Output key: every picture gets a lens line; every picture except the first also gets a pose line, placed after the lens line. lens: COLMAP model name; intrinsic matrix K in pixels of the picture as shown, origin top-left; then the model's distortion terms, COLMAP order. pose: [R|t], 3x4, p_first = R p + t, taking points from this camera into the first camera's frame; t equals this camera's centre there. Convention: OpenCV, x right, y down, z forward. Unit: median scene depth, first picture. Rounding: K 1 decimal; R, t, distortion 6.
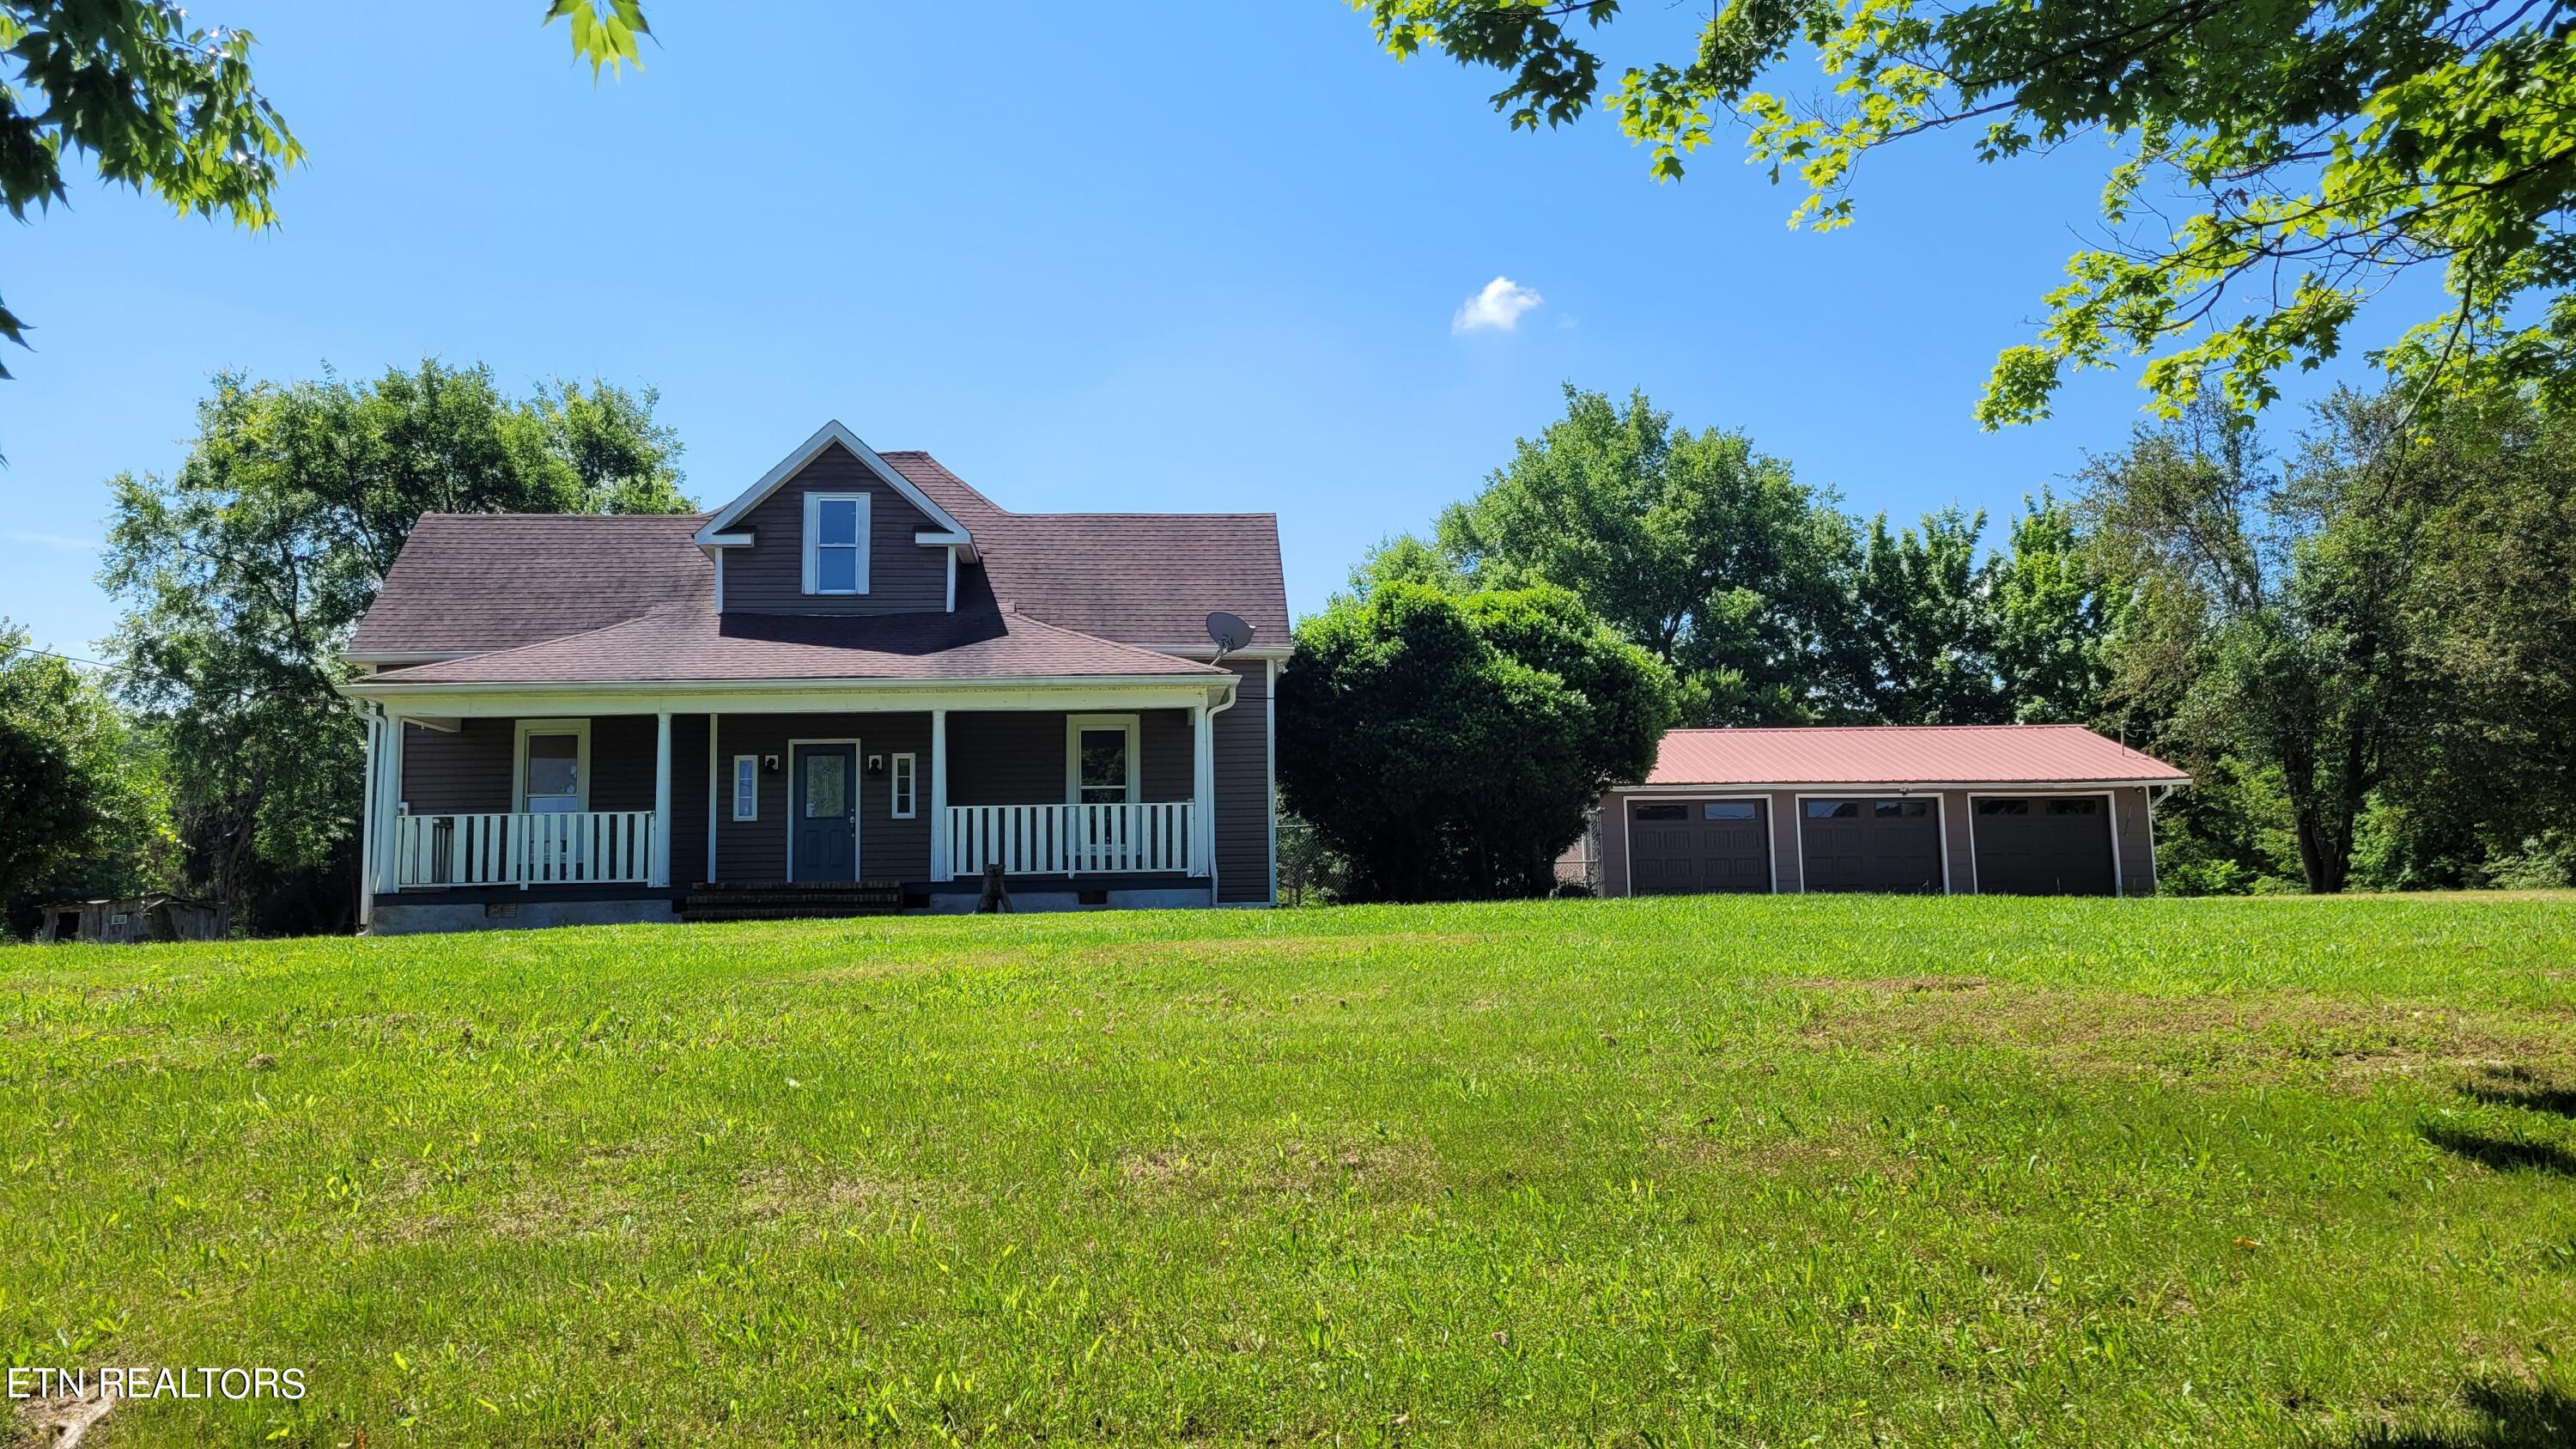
lens RADIAL K [[1934.6, 0, 1284.4], [0, 1934.6, 732.0], [0, 0, 1]] dist [0.011200, 0.009359]
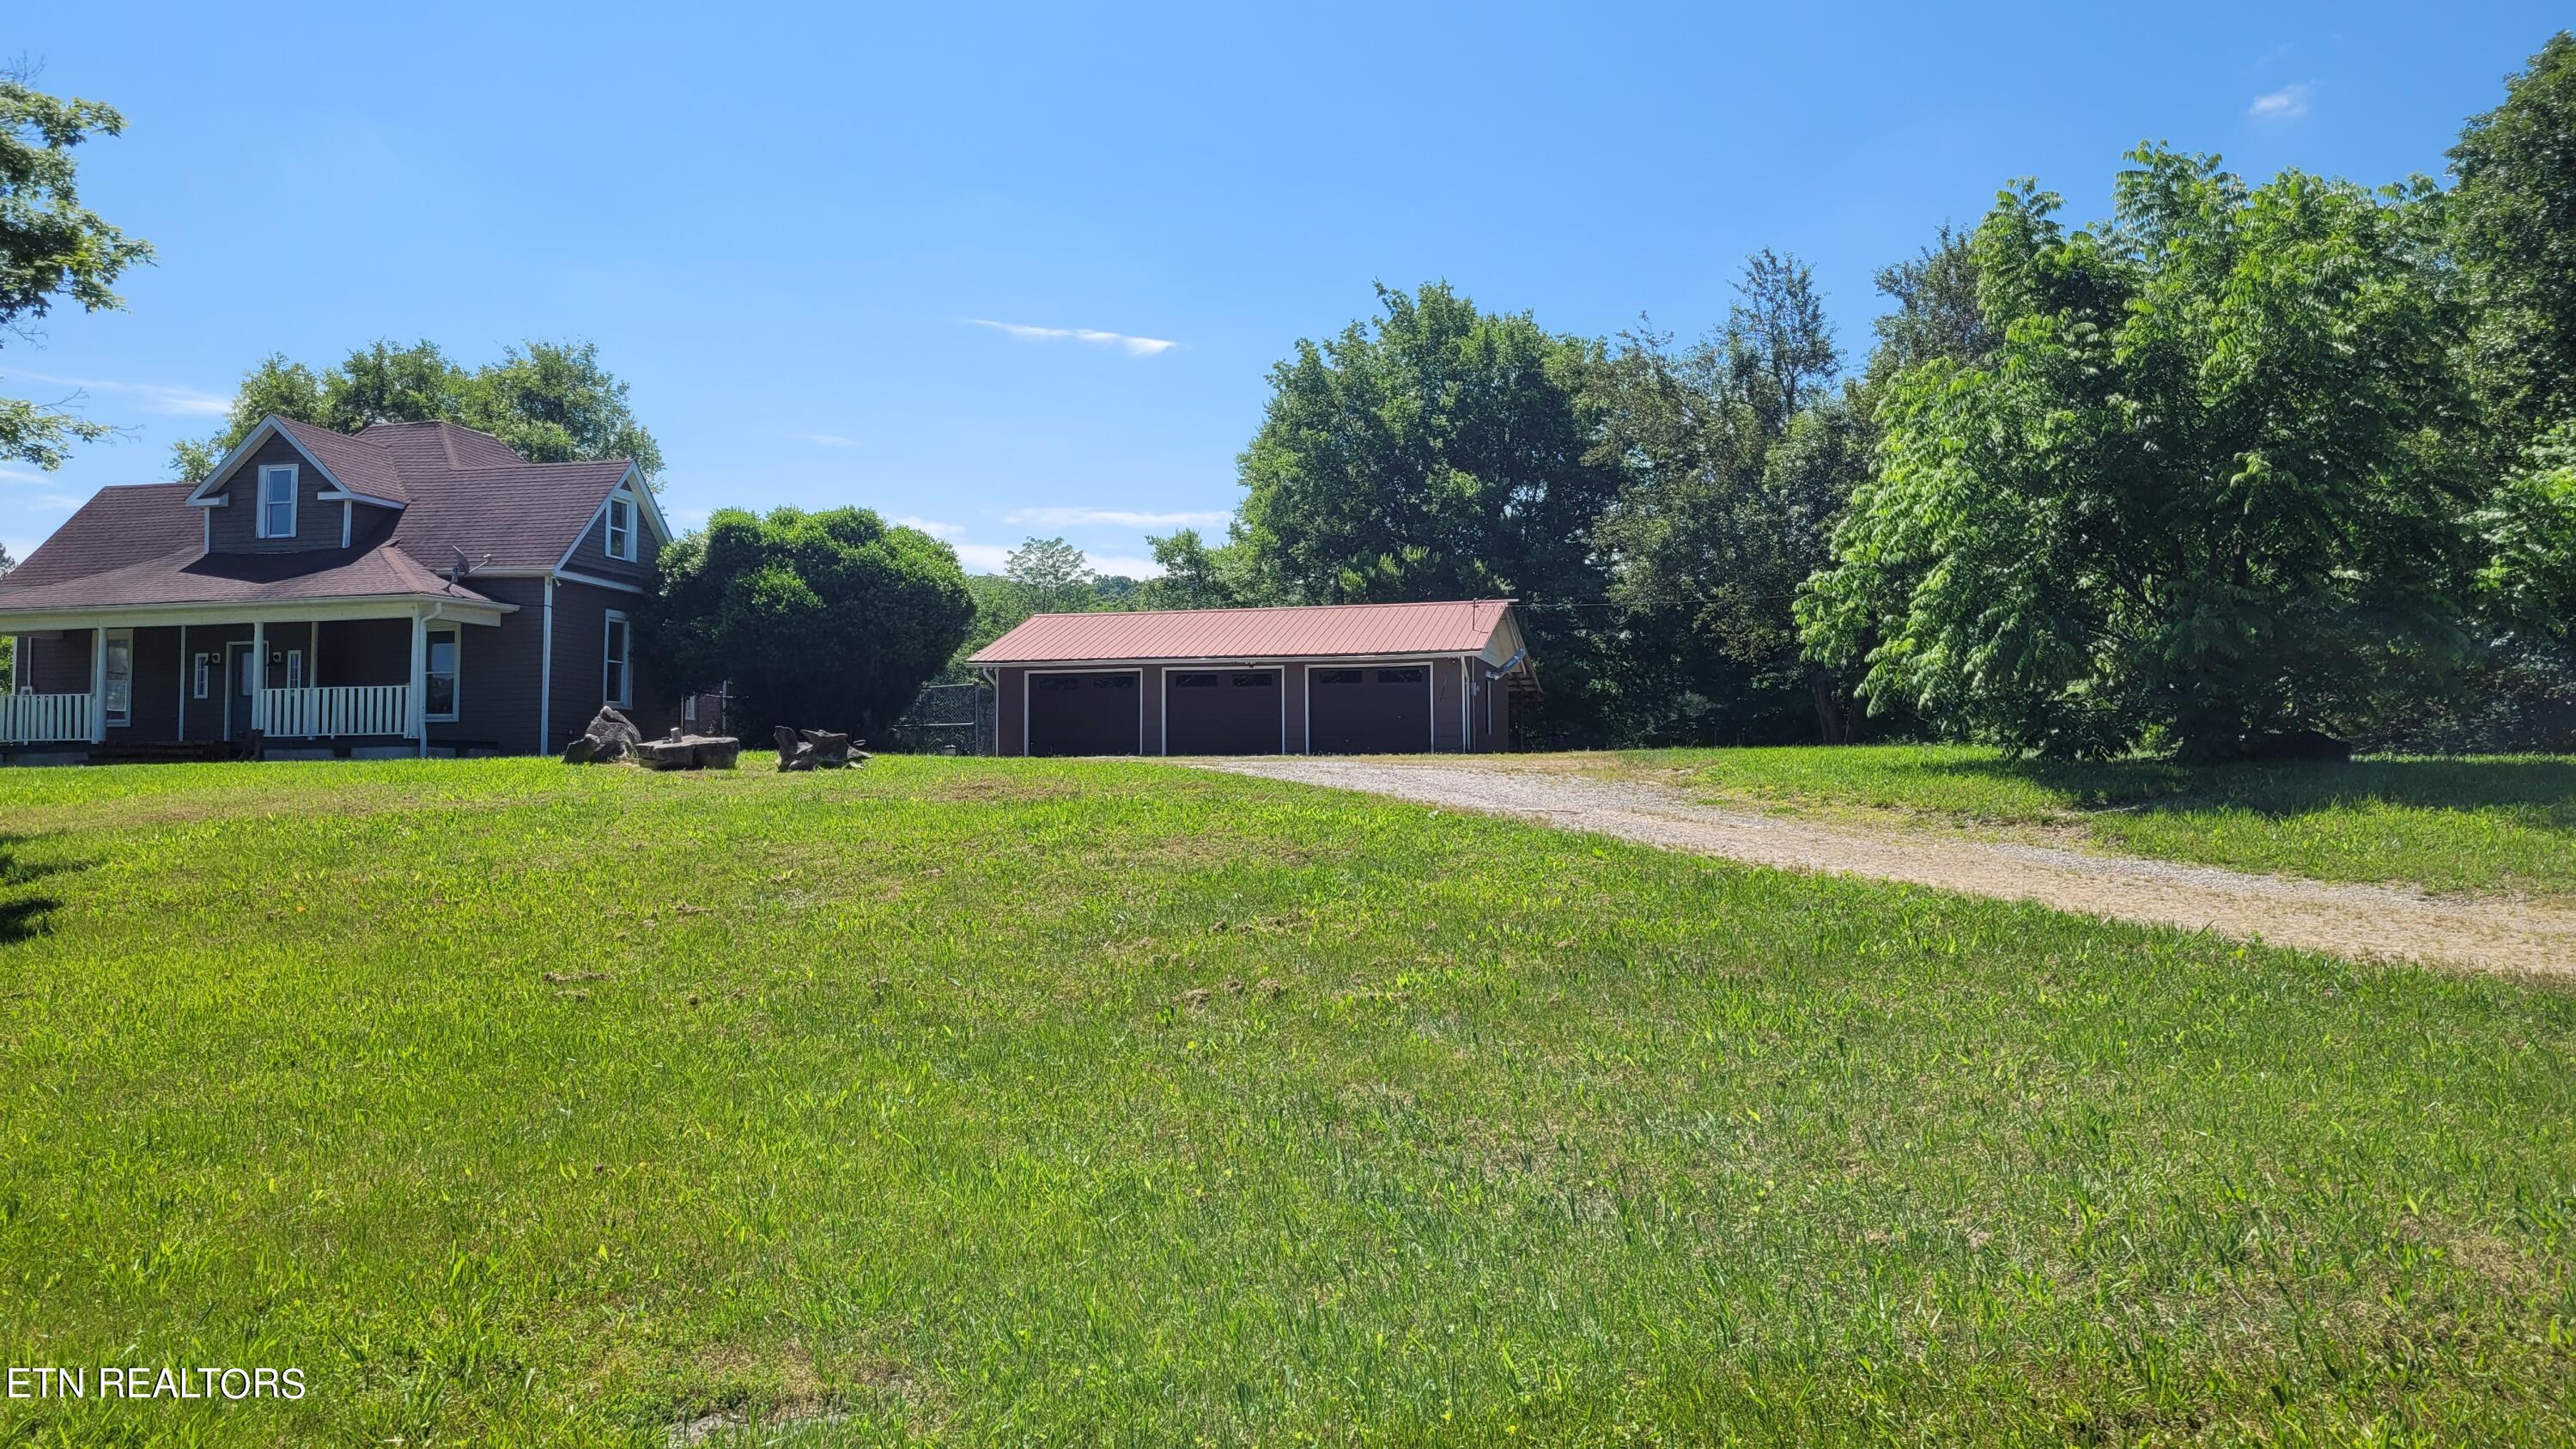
lens RADIAL K [[1934.6, 0, 1286.3], [0, 1934.6, 720.1], [0, 0, 1]] dist [0.011200, 0.009359]
pose [[0.952146, 0.001329, -0.305641, 0.907015], [0.020043, 0.997567, 0.066777, -0.018030], [0.304986, -0.069707, 0.949802, -0.134417]]
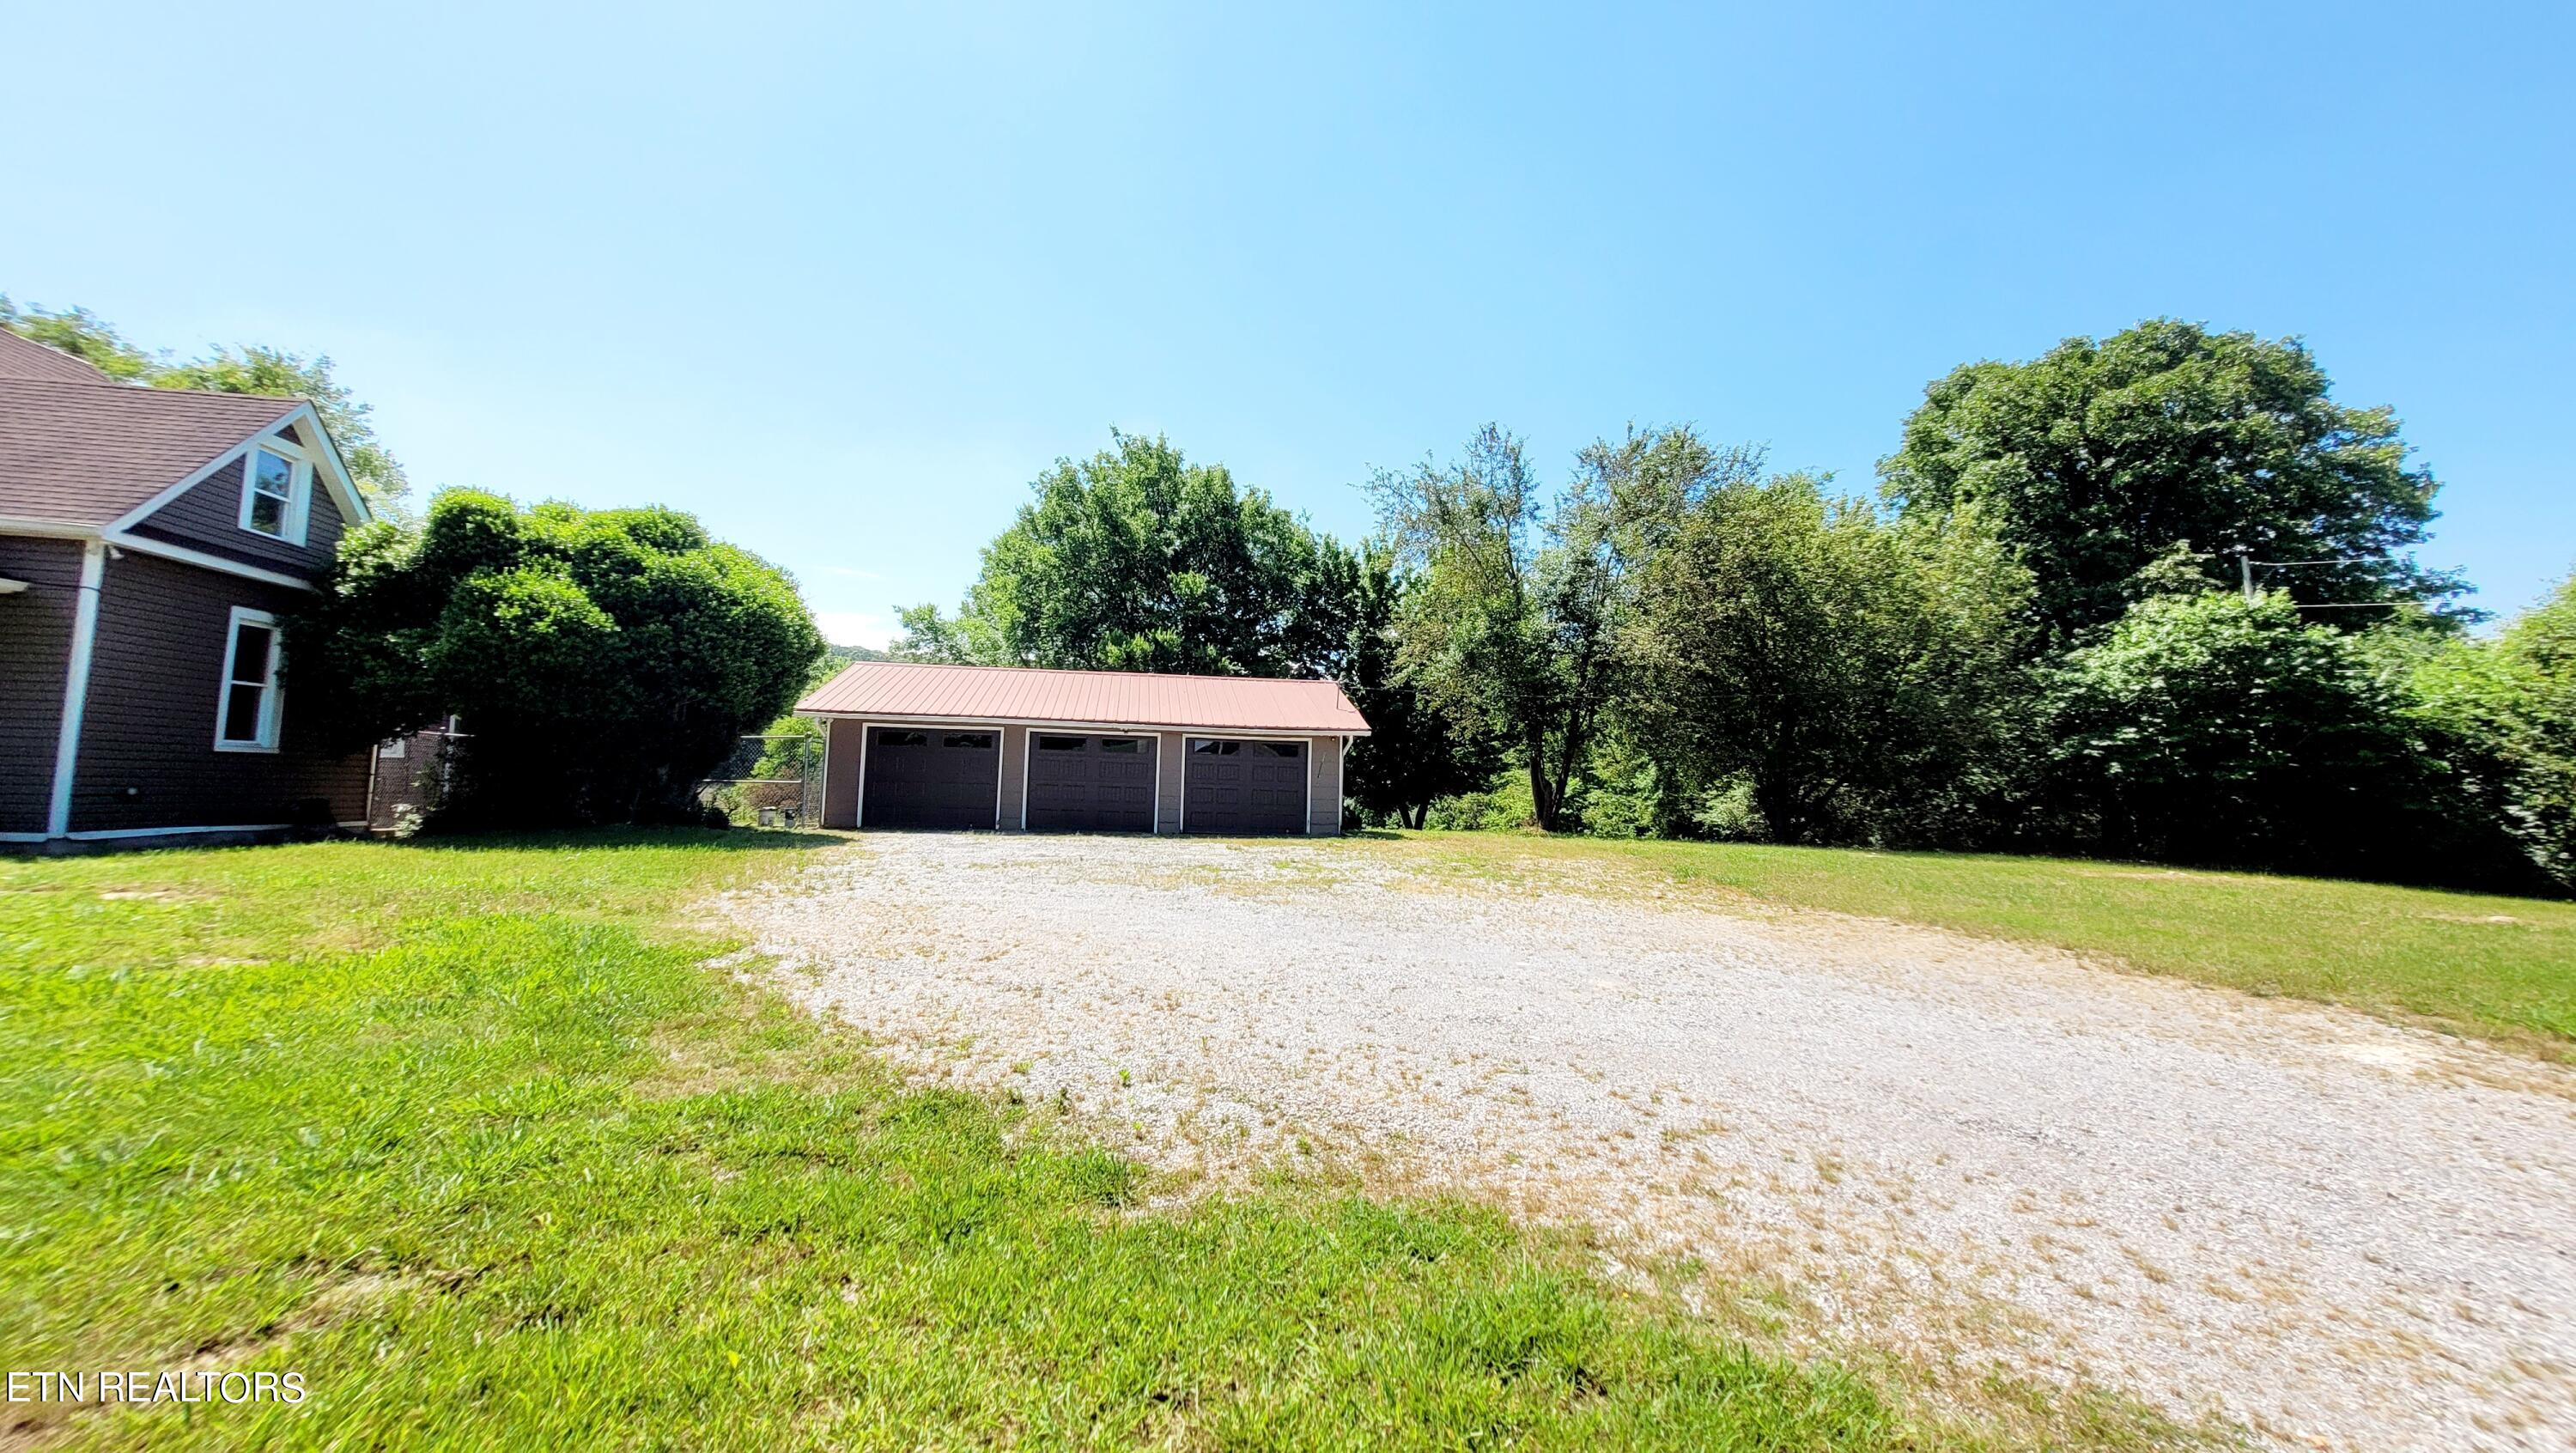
lens RADIAL K [[1015.4, 0, 1305.7], [0, 1015.4, 722.4], [0, 0, 1]] dist [-0.003222, -0.001930]
pose [[0.994803, 0.049794, 0.088806, 0.483421], [-0.053595, 0.997723, 0.040932, -0.005849], [-0.086566, -0.045479, 0.995208, 0.524530]]
